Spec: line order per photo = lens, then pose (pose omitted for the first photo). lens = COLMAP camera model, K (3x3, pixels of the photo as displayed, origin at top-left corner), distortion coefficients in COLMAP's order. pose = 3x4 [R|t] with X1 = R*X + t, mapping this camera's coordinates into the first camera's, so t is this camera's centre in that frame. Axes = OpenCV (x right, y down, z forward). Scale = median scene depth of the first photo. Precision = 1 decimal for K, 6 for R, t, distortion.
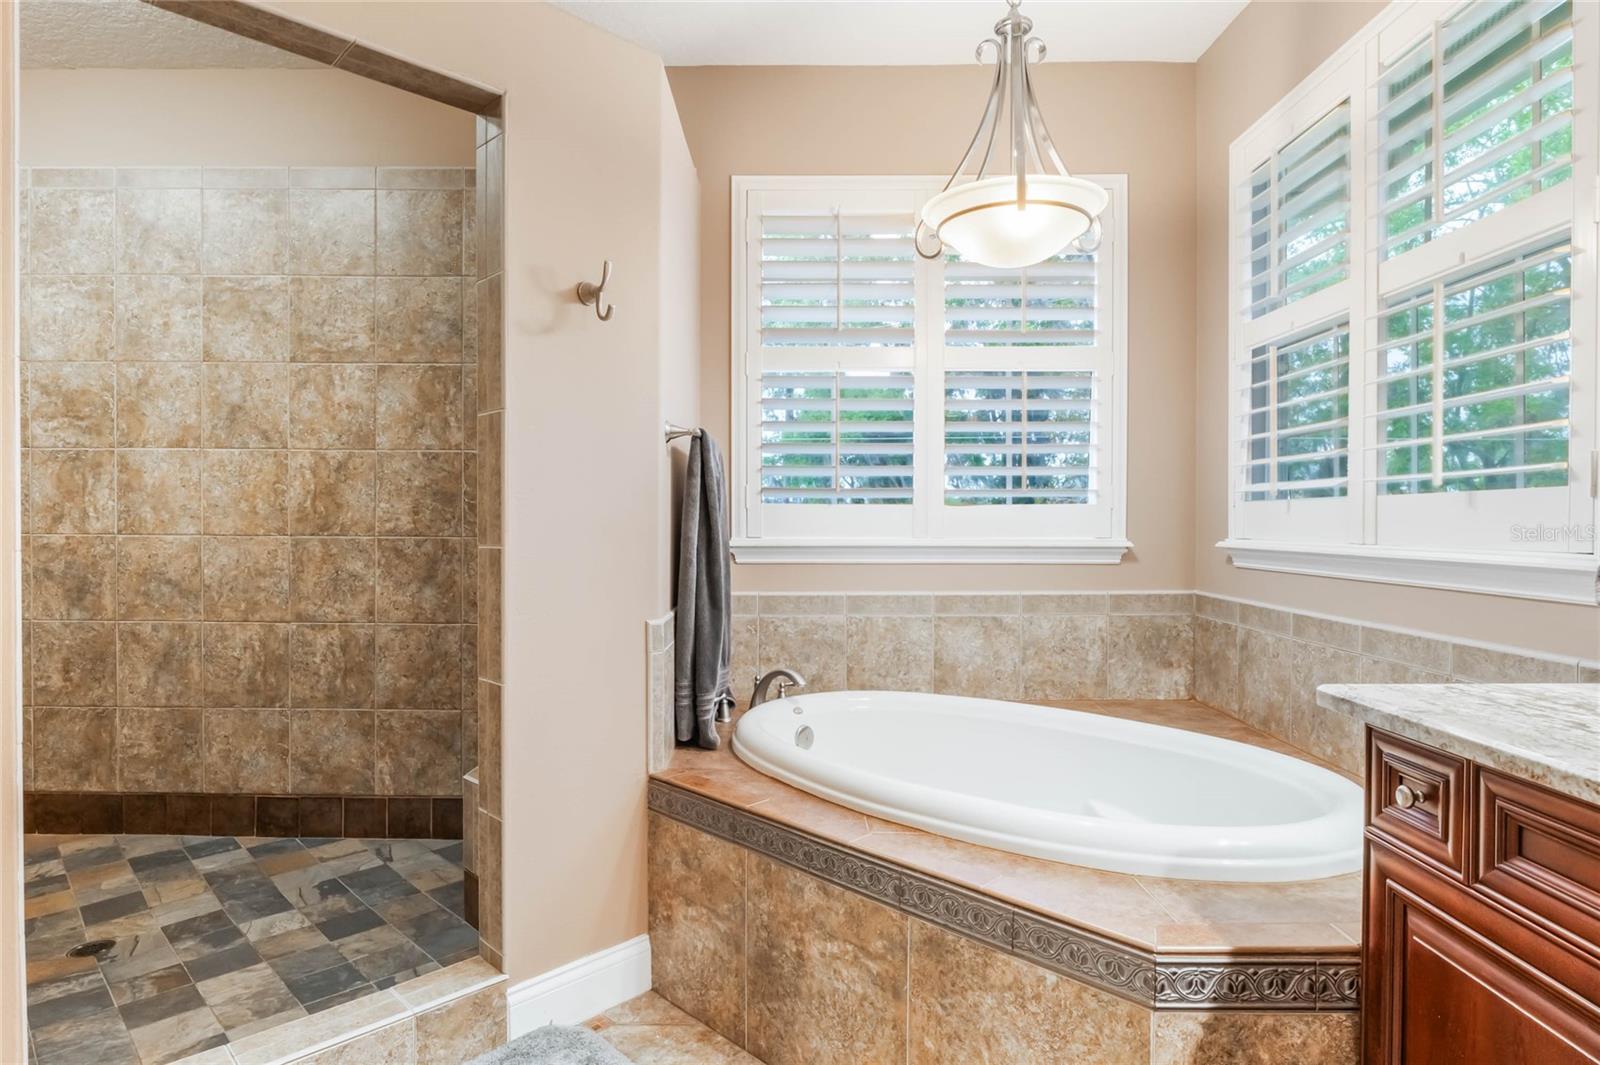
lens RADIAL K [[878.2, 0, 797.9], [0, 878.2, 532.2], [0, 0, 1]] dist [-0.004418, -0.000972]
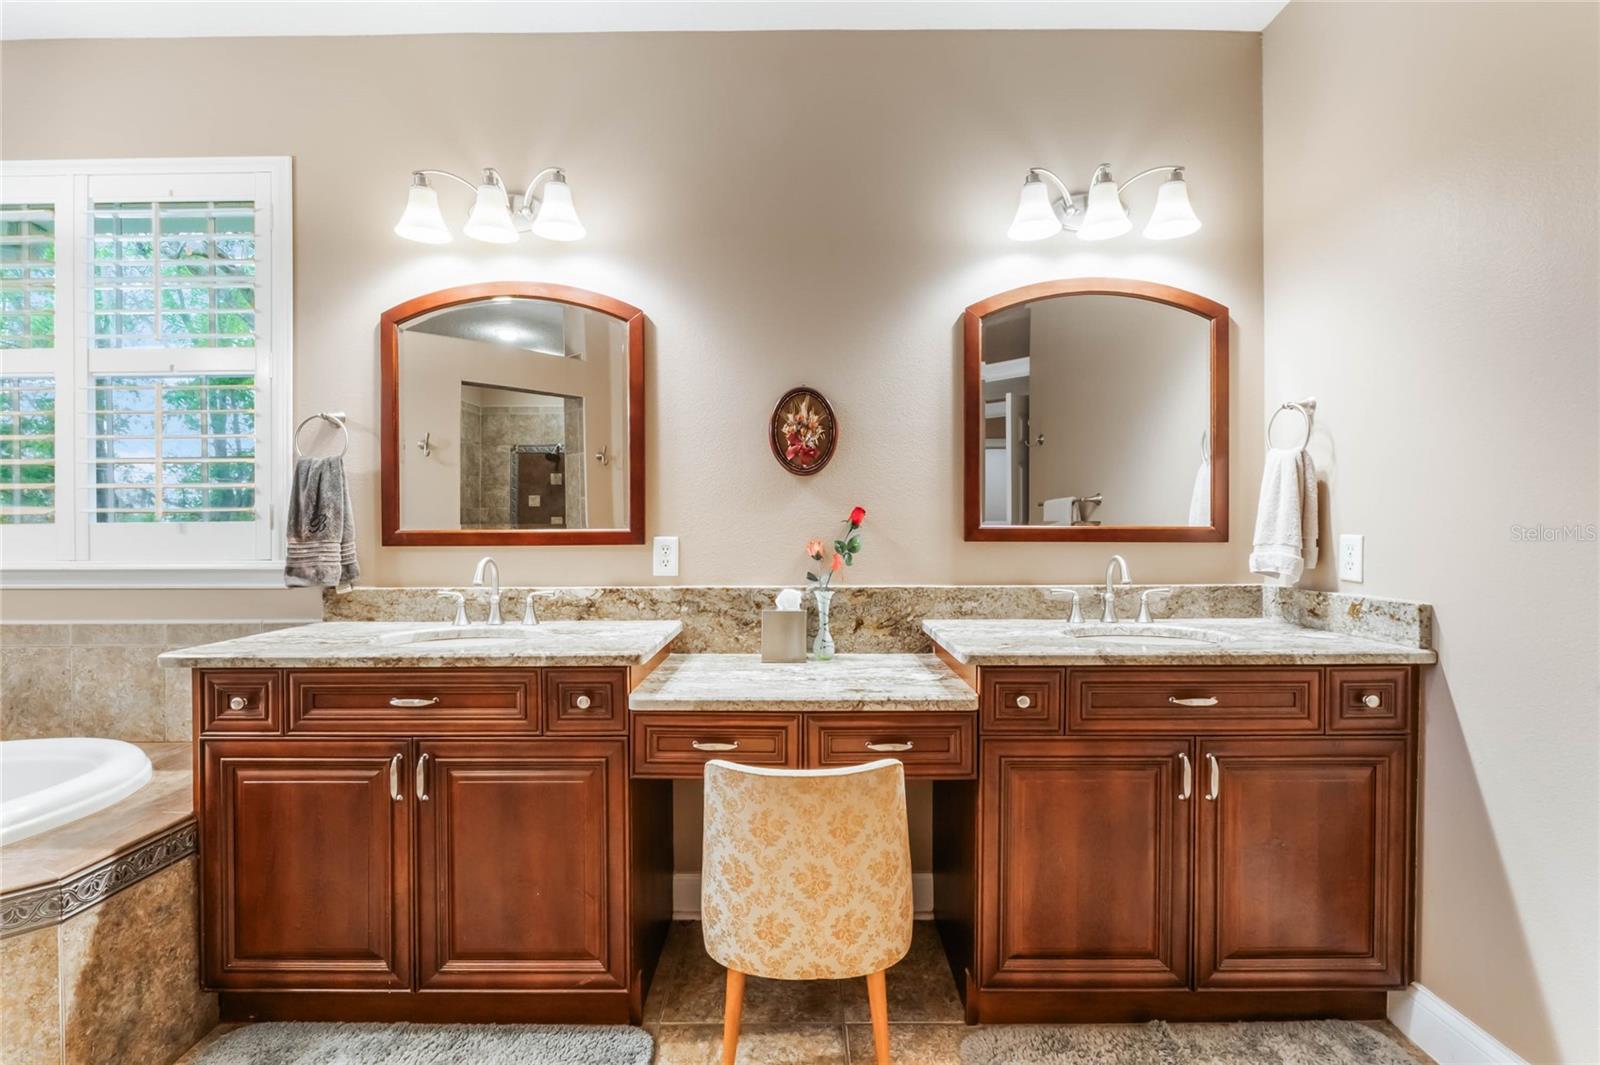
lens RADIAL K [[704.3, 0, 798.7], [0, 704.3, 532.6], [0, 0, 1]] dist [-0.011284, 0.001342]
pose [[-0.001567, -0.003767, 0.999992, -0.269114], [0.016456, 0.999857, 0.003793, -0.009460], [-0.999863, 0.016462, -0.001505, -0.045685]]
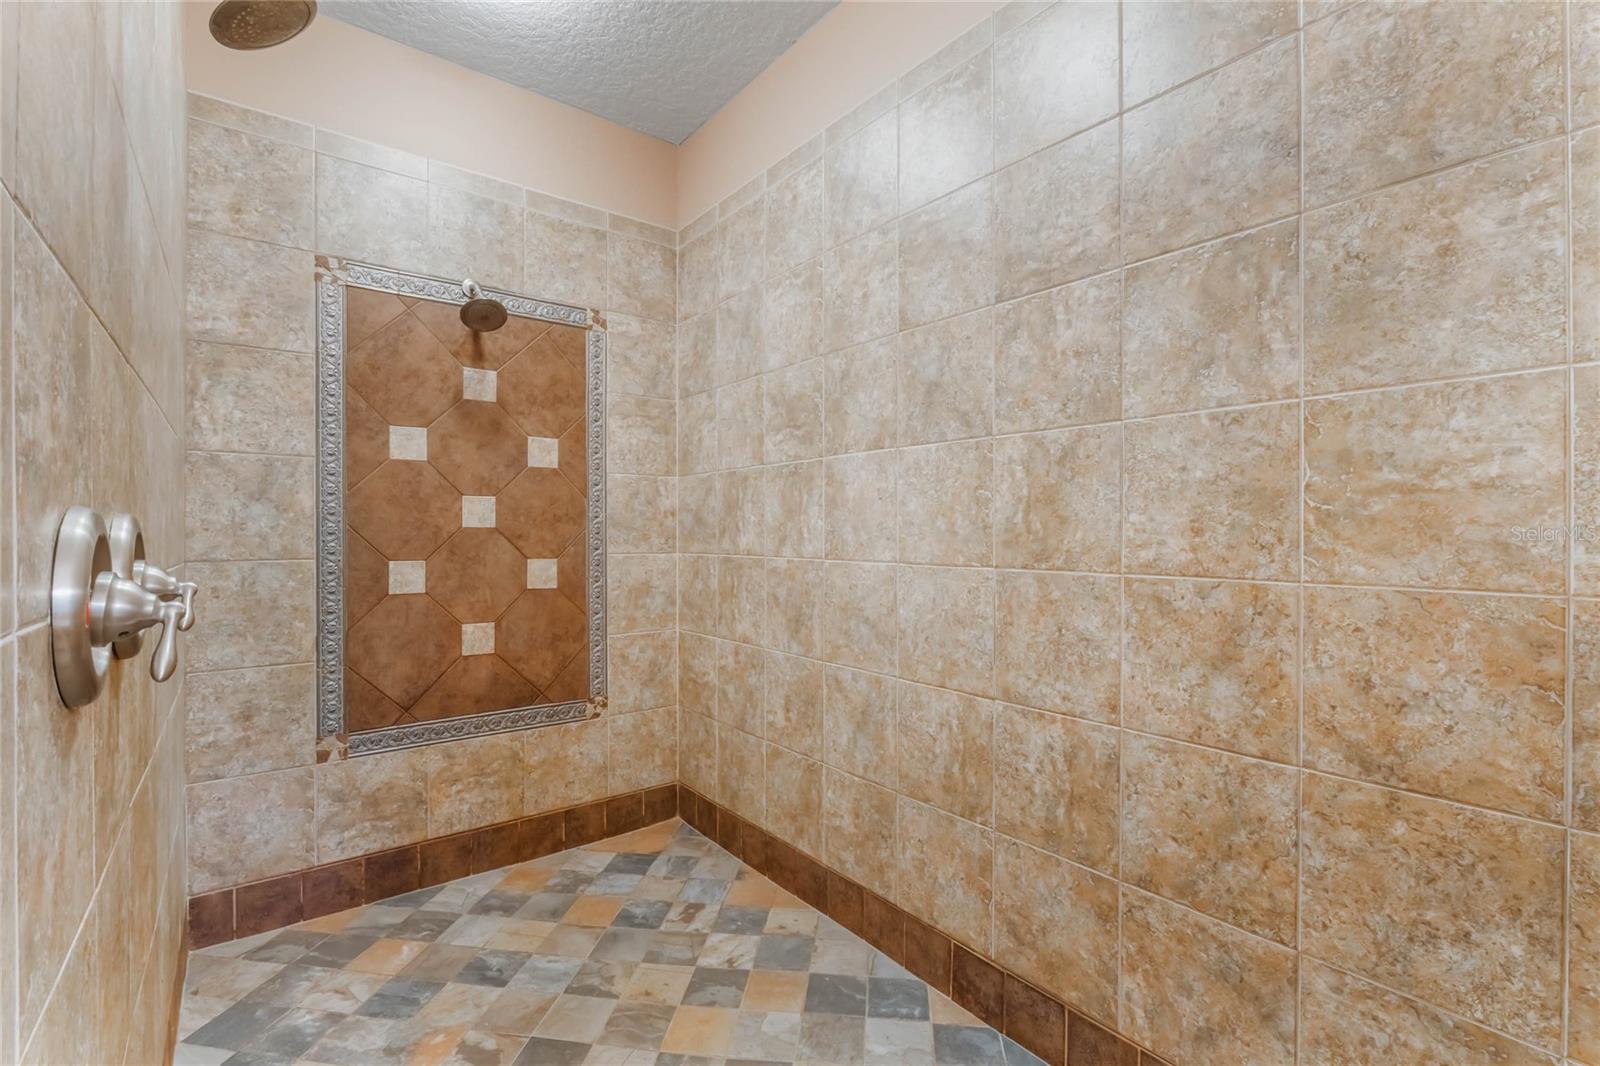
lens RADIAL K [[704.3, 0, 804.5], [0, 704.3, 533.3], [0, 0, 1]] dist [-0.011284, 0.001342]
pose [[0.613165, -0.004291, -0.789943, -0.251542], [-0.007399, 0.999910, -0.011175, -0.014675], [0.789920, 0.012697, 0.613078, 0.565947]]
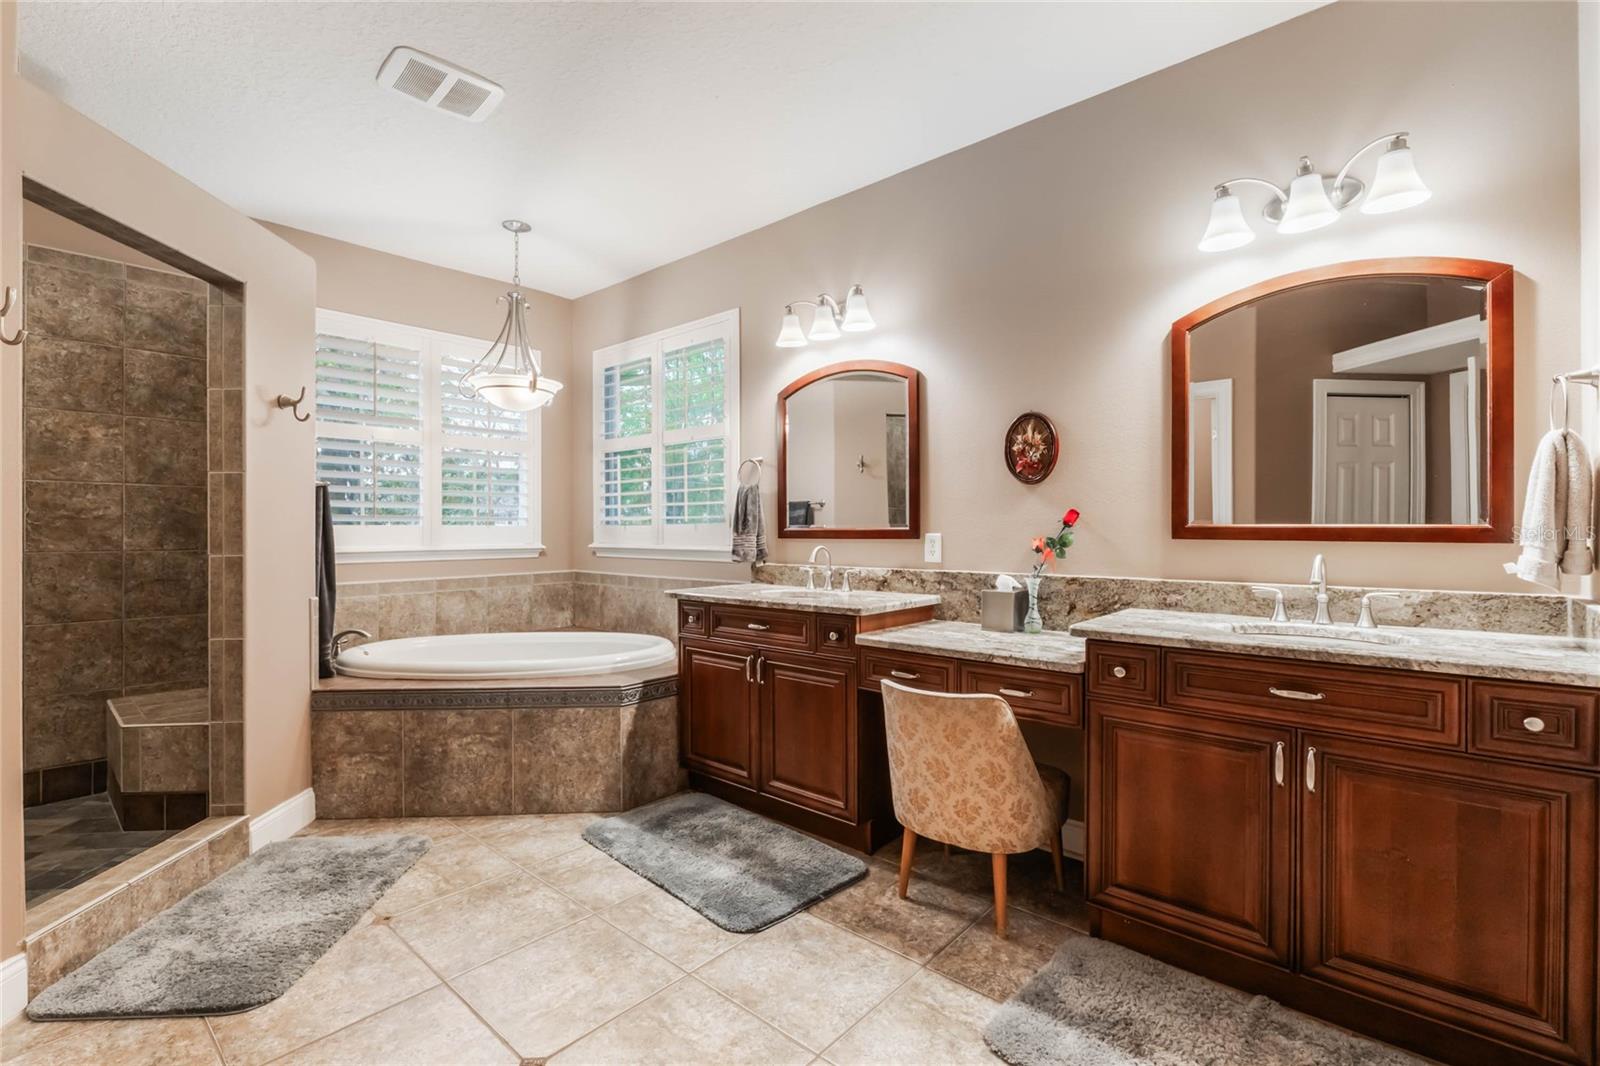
lens RADIAL K [[704.3, 0, 797.7], [0, 704.3, 531.5], [0, 0, 1]] dist [-0.011284, 0.001342]
pose [[0.656556, -0.004467, 0.754264, -0.408834], [0.012728, 0.999906, -0.005158, -0.004689], [-0.754170, 0.012987, 0.656551, -0.412081]]
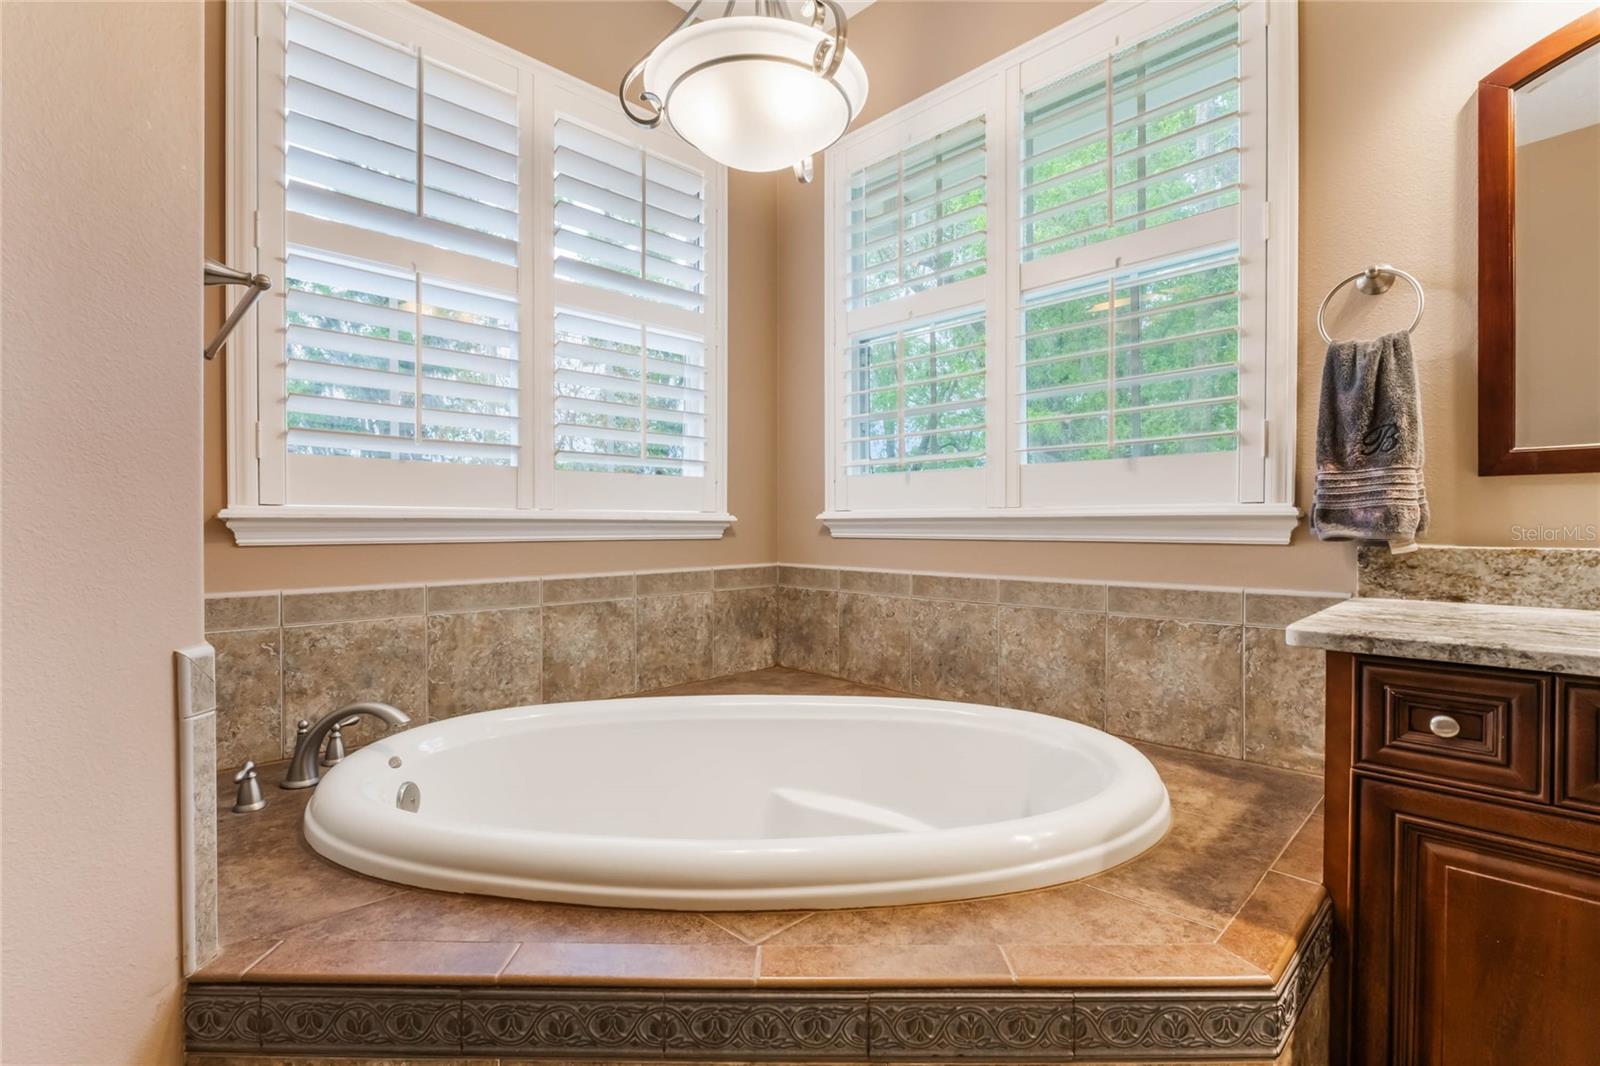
lens RADIAL K [[731.2, 0, 802.2], [0, 731.2, 533.1], [0, 0, 1]] dist [-0.011507, 0.001582]
pose [[0.712264, -0.008179, 0.701864, -0.148132], [0.010011, 0.999949, 0.001494, 0.030101], [-0.701840, 0.005962, 0.712310, 0.357423]]
